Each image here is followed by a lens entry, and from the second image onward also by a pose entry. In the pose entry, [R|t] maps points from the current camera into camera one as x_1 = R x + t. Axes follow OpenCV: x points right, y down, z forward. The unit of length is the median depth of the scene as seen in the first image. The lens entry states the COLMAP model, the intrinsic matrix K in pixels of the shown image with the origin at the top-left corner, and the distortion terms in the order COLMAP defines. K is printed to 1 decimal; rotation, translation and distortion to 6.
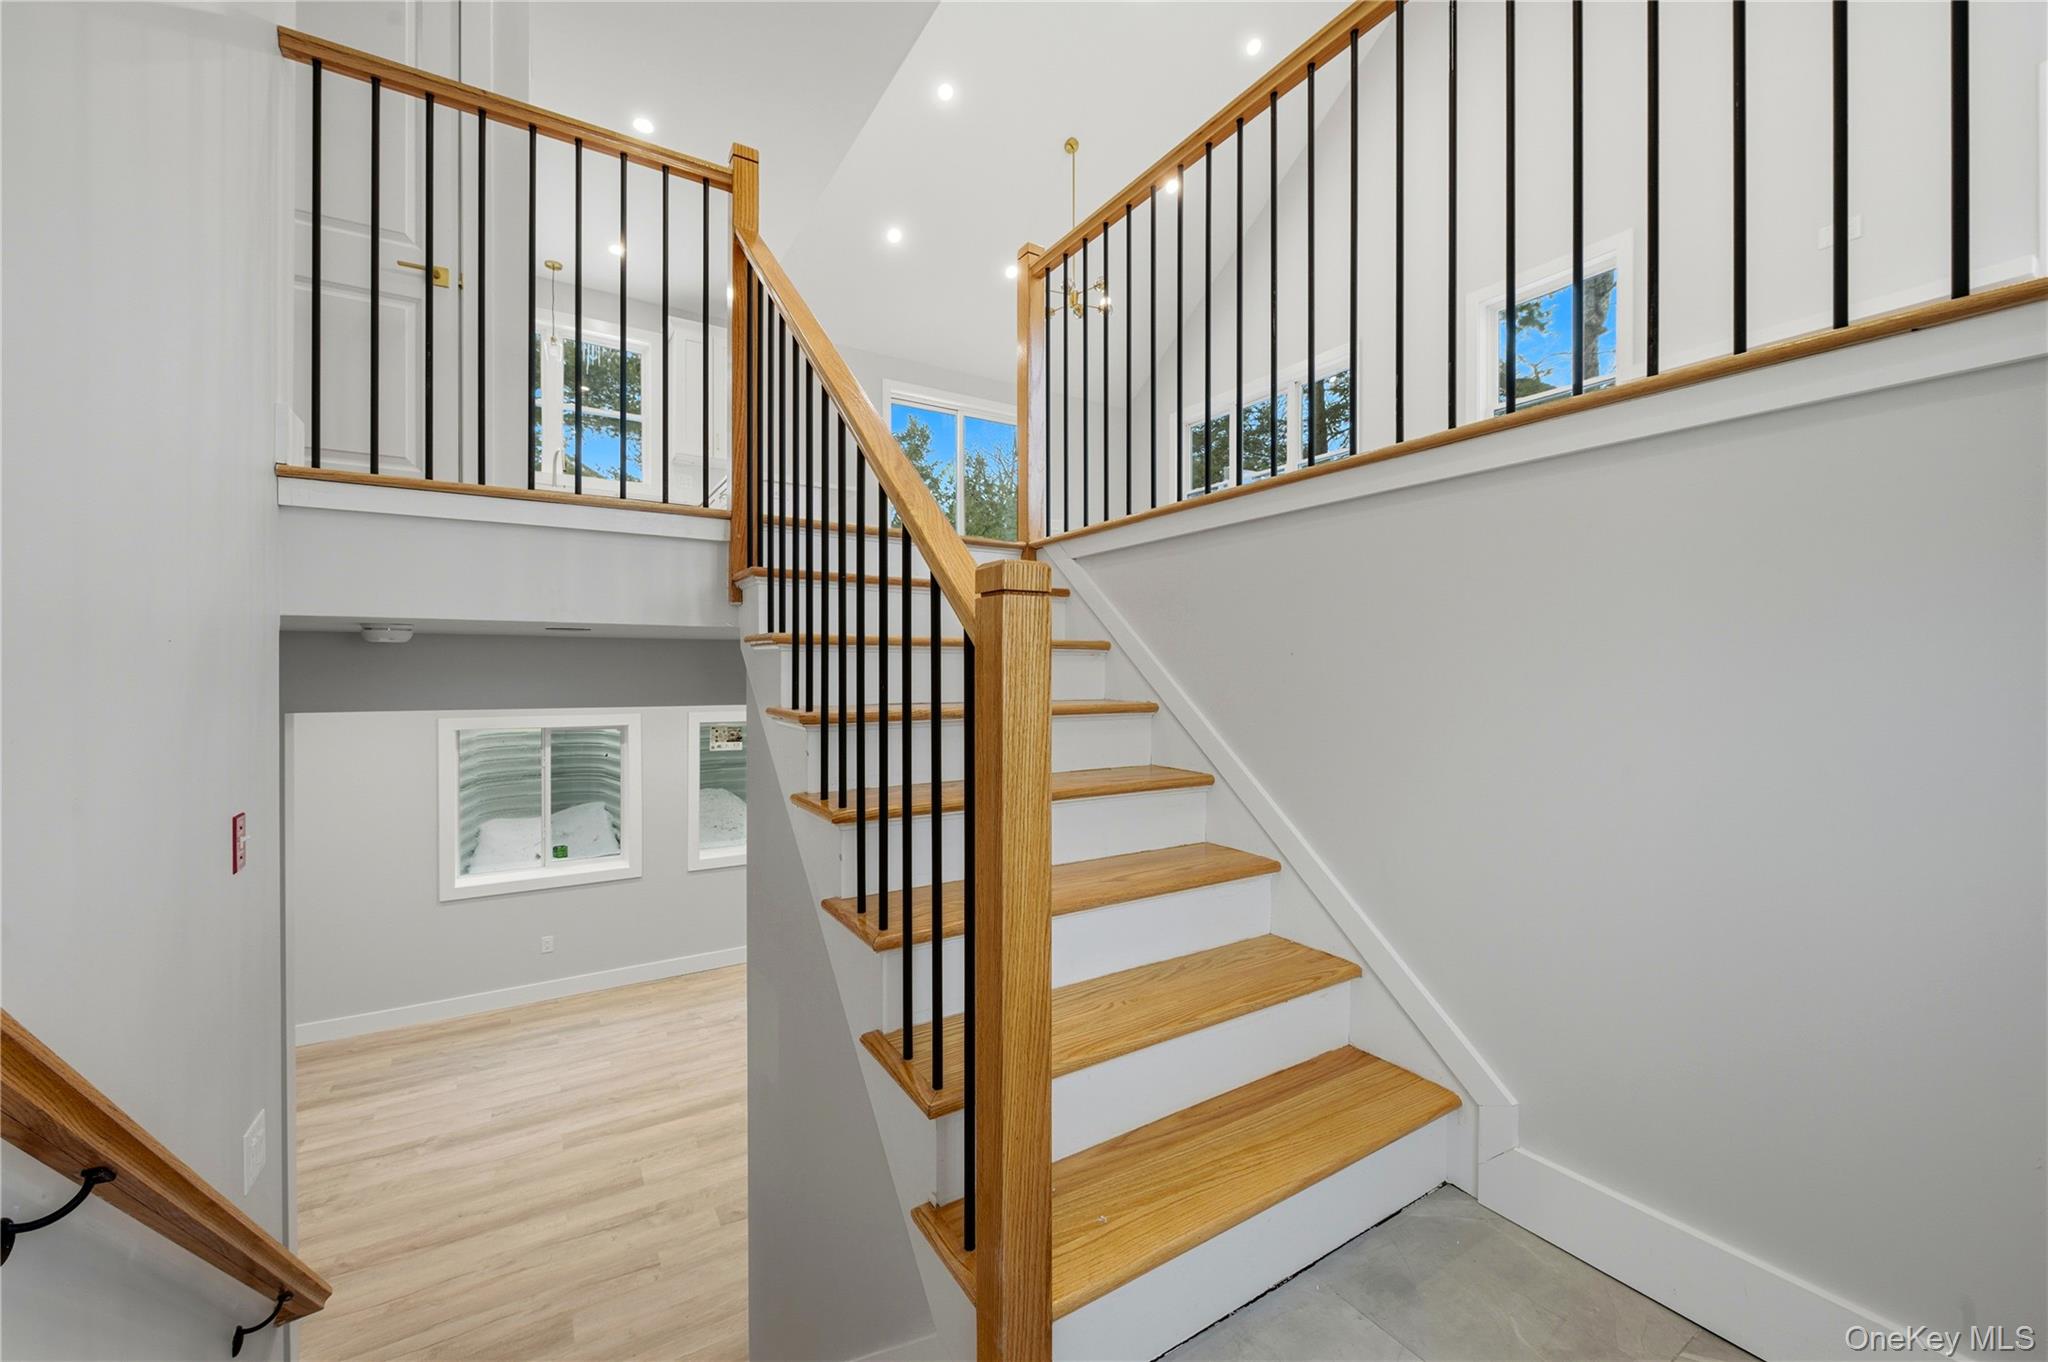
lens RADIAL K [[804.9, 0, 1049.5], [0, 804.9, 676.1], [0, 0, 1]] dist [-0.000329, -0.004838]
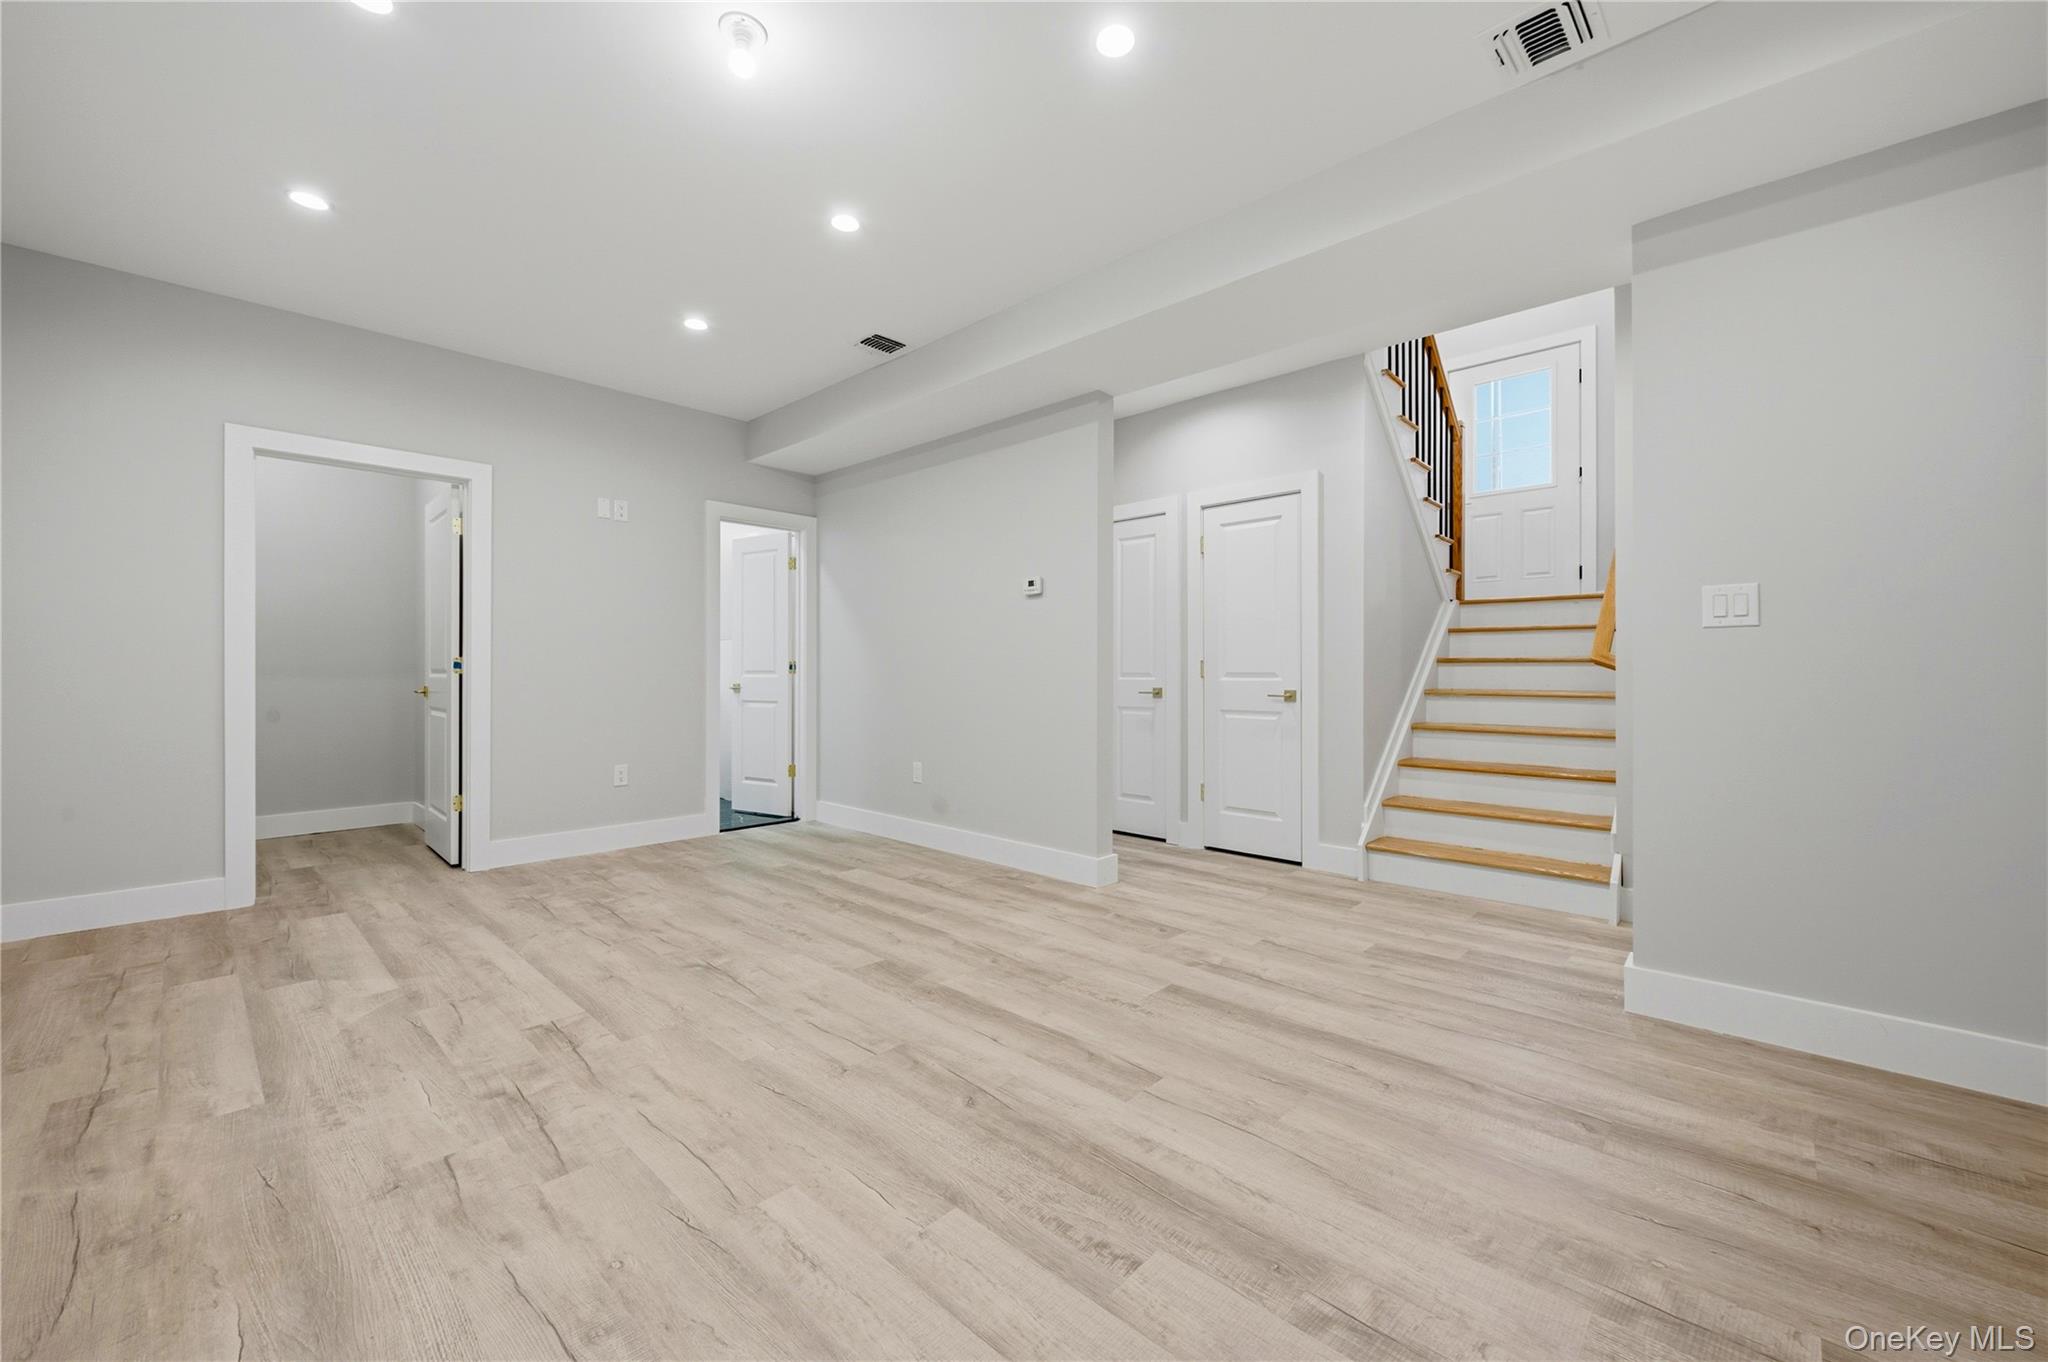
lens RADIAL K [[797.1, 0, 1031.1], [0, 797.1, 673.0], [0, 0, 1]] dist [0.000615, -0.000756]
pose [[-0.240309, -0.001379, 0.970696, -0.849551], [0.007872, 0.999963, 0.003369, 0.280799], [-0.970665, 0.008451, -0.240289, 0.963320]]
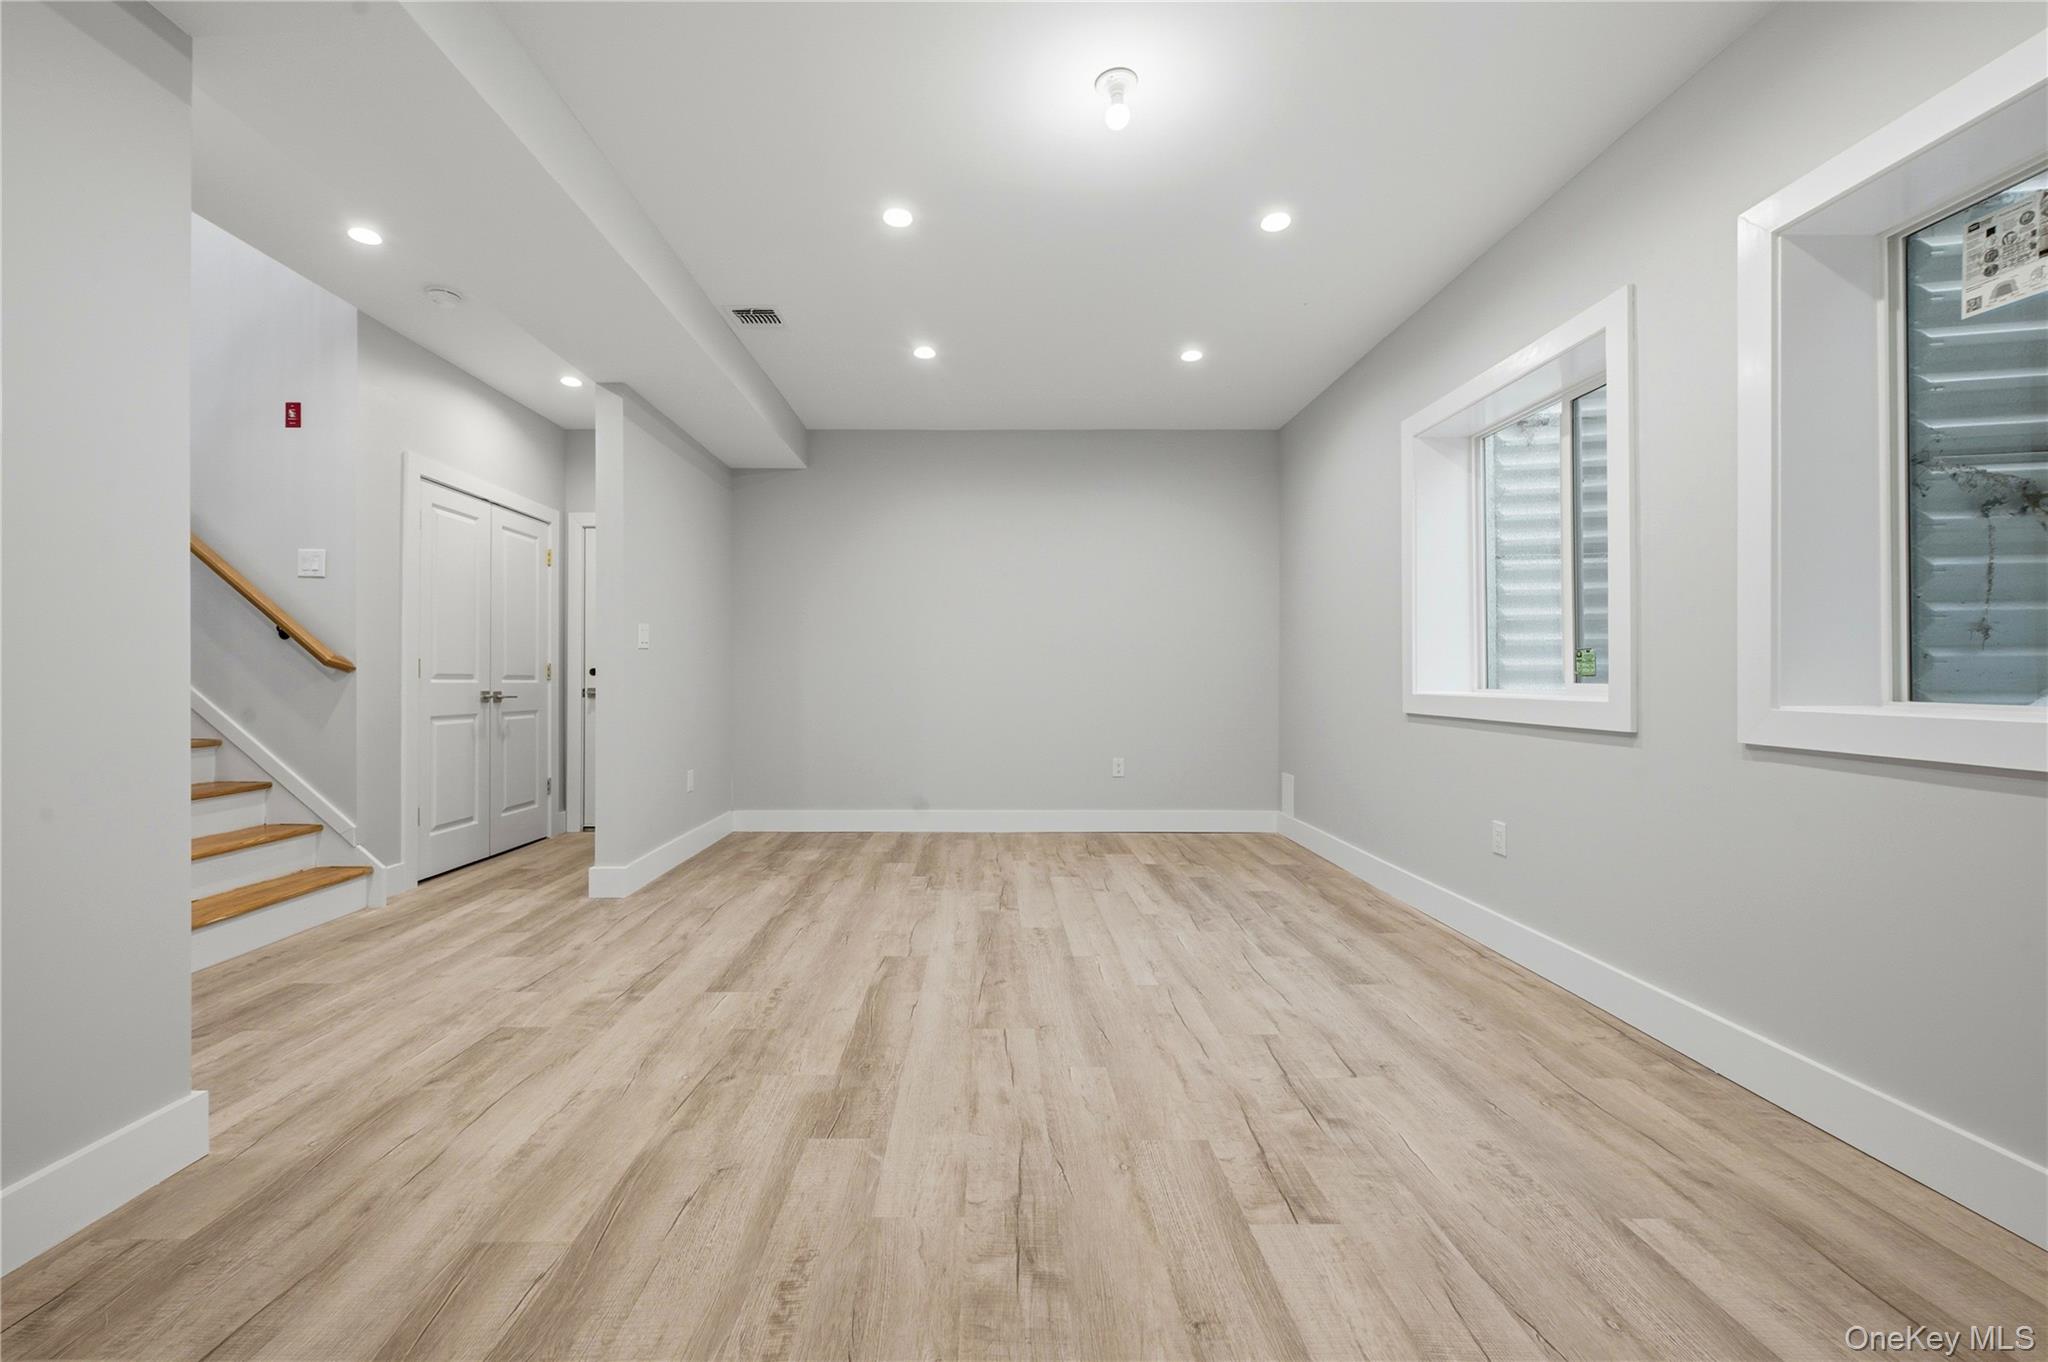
lens RADIAL K [[820.9, 0, 985.8], [0, 820.9, 673.5], [0, 0, 1]] dist [0.008284, -0.007540]
pose [[-0.548901, -0.005250, -0.835871, -0.048339], [-0.010194, 0.999948, 0.000414, 0.279047], [0.835825, 0.008748, -0.548926, 1.183635]]
